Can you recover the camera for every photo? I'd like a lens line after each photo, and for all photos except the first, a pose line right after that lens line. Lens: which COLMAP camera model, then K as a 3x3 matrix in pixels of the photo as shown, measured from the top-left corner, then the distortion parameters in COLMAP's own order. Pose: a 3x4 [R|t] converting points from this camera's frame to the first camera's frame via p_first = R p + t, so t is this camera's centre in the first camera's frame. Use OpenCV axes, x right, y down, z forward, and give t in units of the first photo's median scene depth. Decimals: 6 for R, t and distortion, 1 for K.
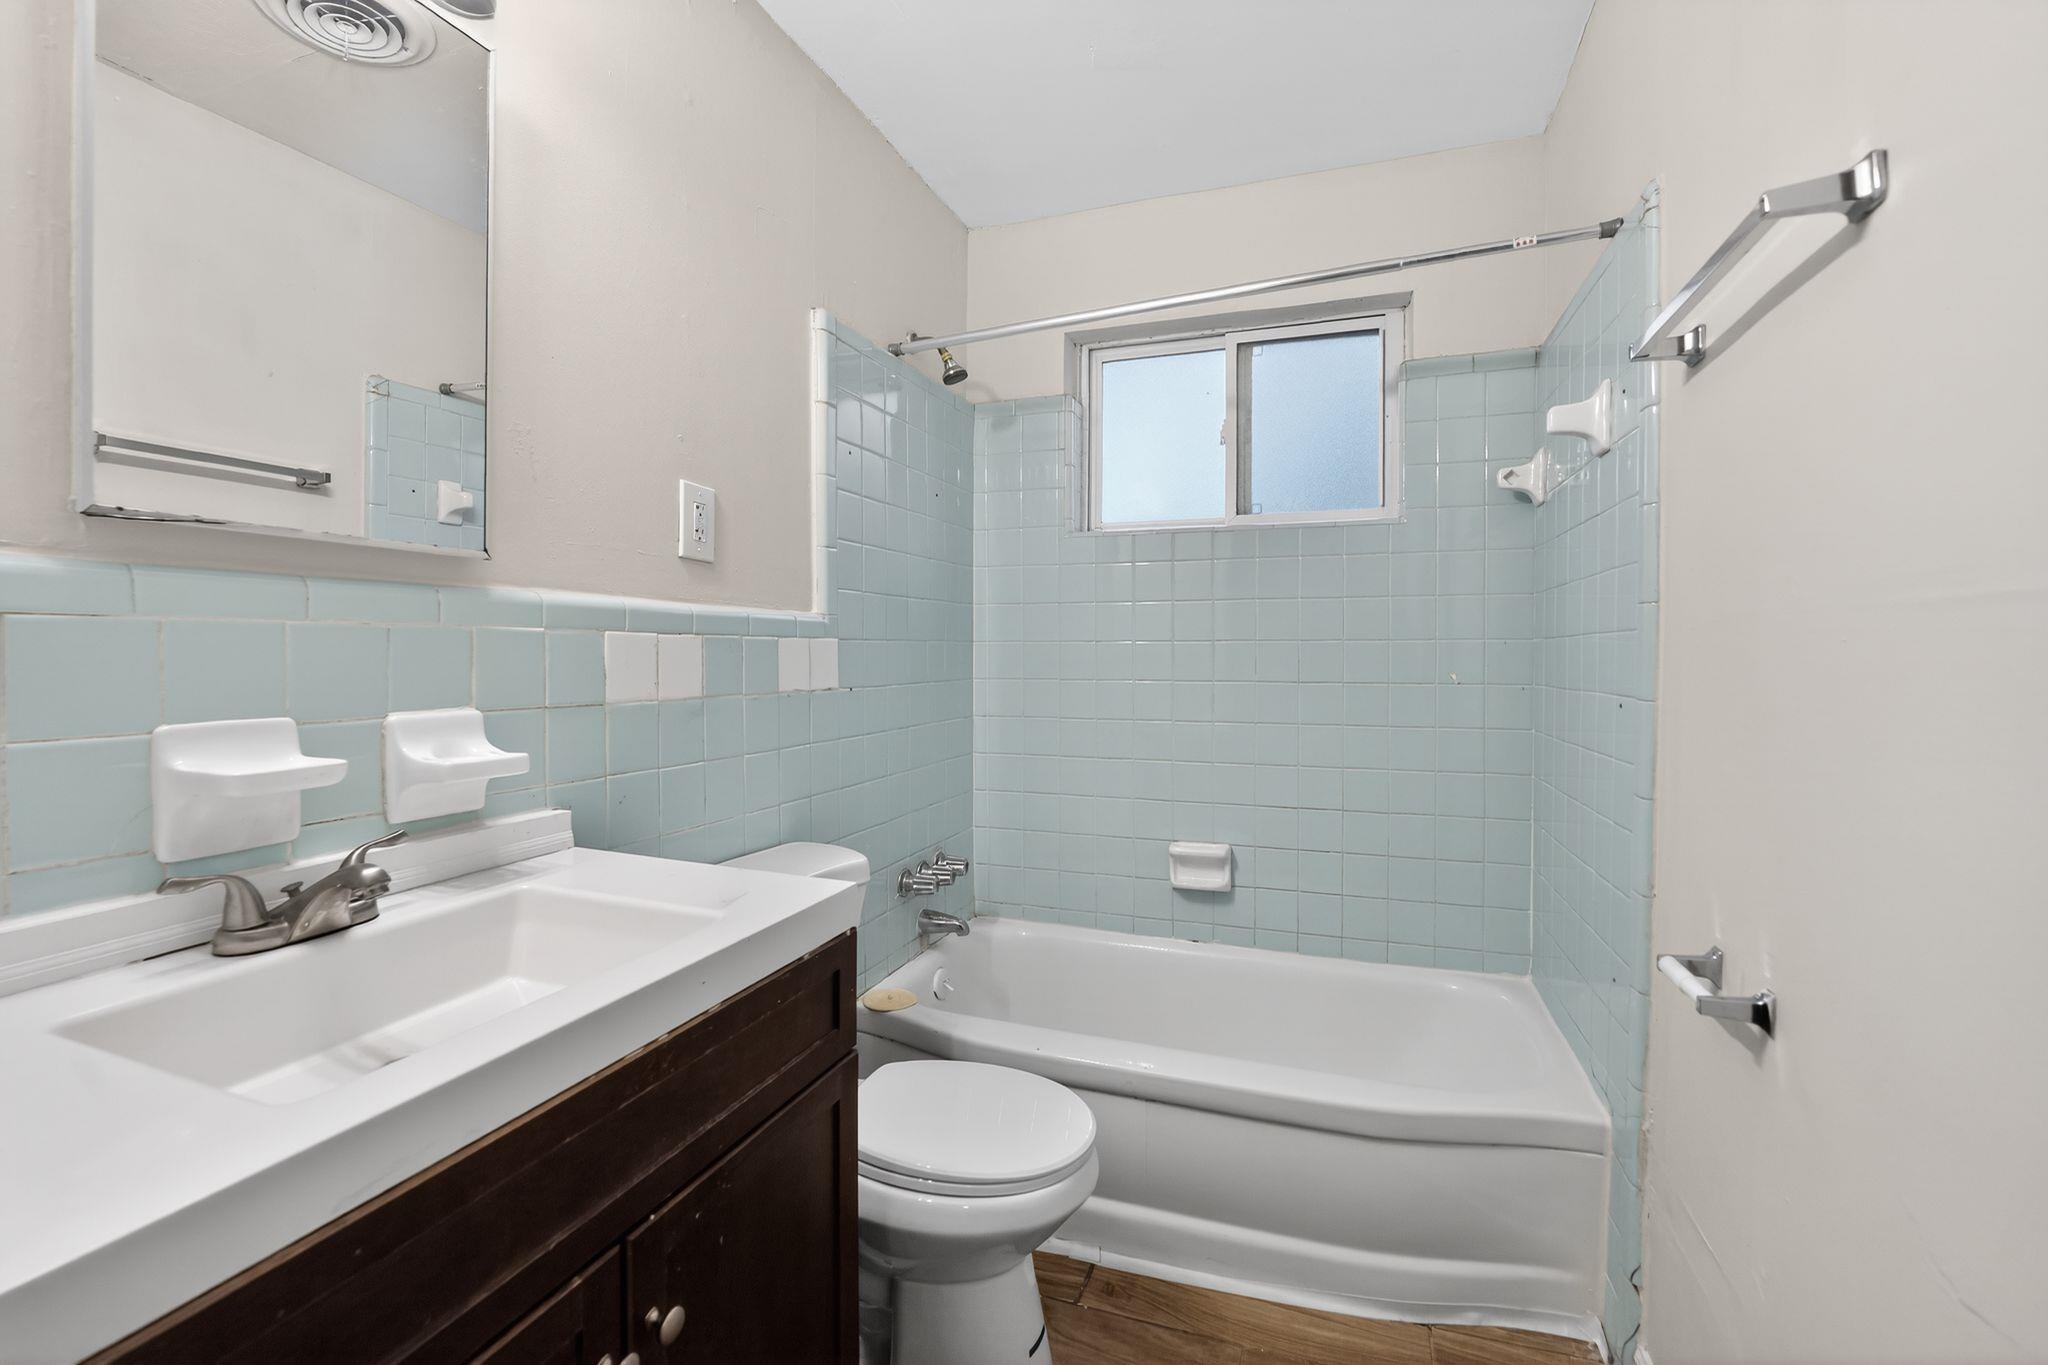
lens RADIAL K [[913.3, 0, 1020.2], [0, 913.3, 682.0], [0, 0, 1]] dist [-0.017006, -0.000141]
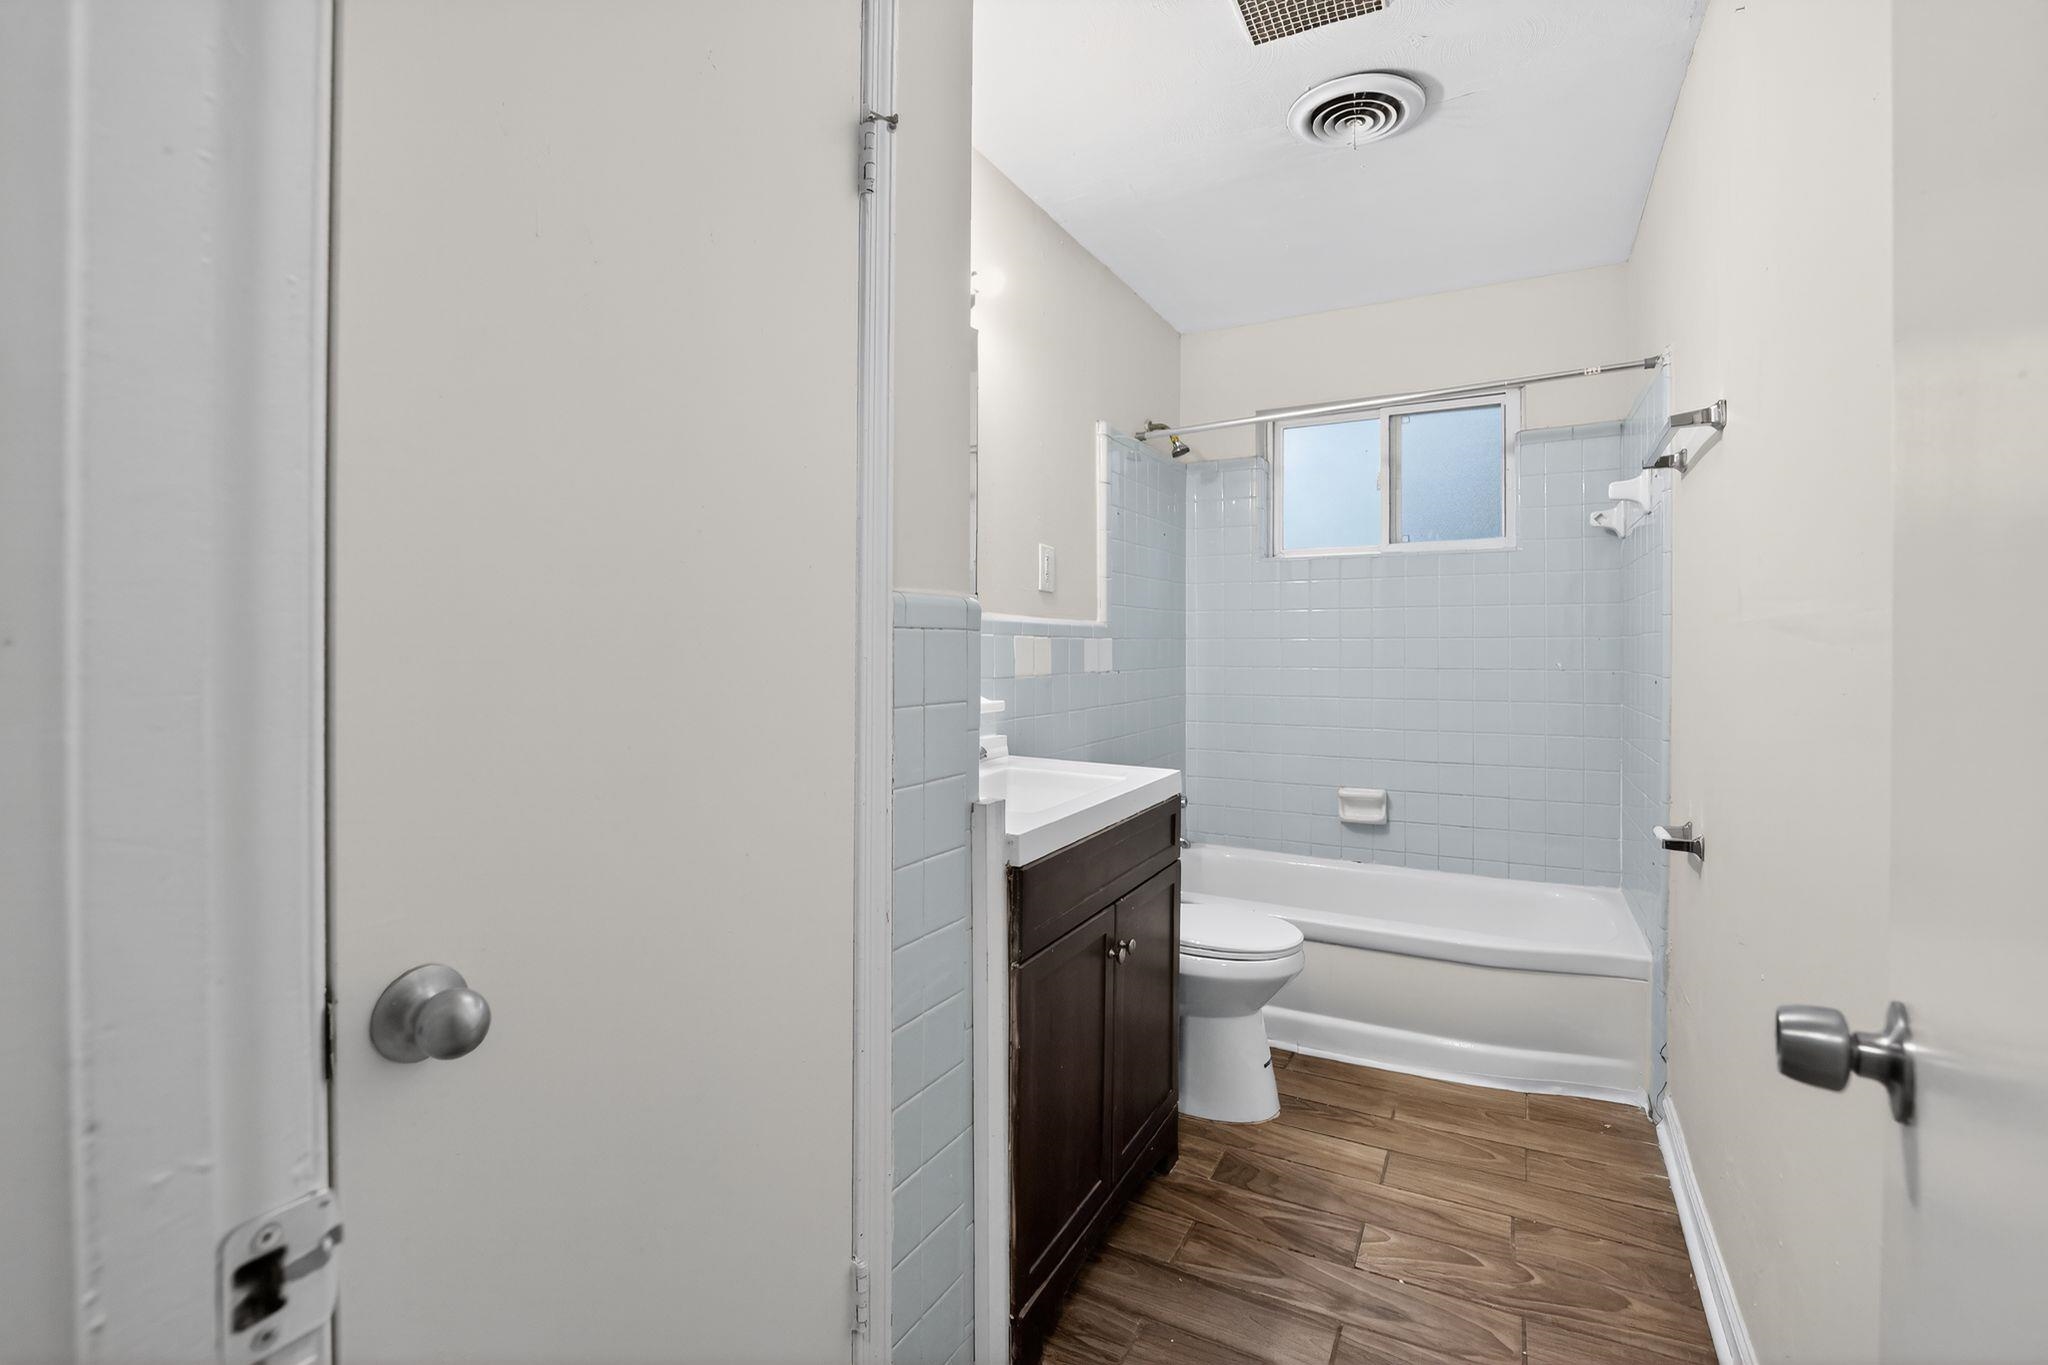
lens RADIAL K [[913.3, 0, 1016.3], [0, 913.3, 655.5], [0, 0, 1]] dist [-0.017006, -0.000141]
pose [[0.987962, 0.000576, -0.154696, -0.115378], [-0.004053, 0.999746, -0.022160, 0.013929], [0.154644, 0.022520, 0.987714, -0.475768]]
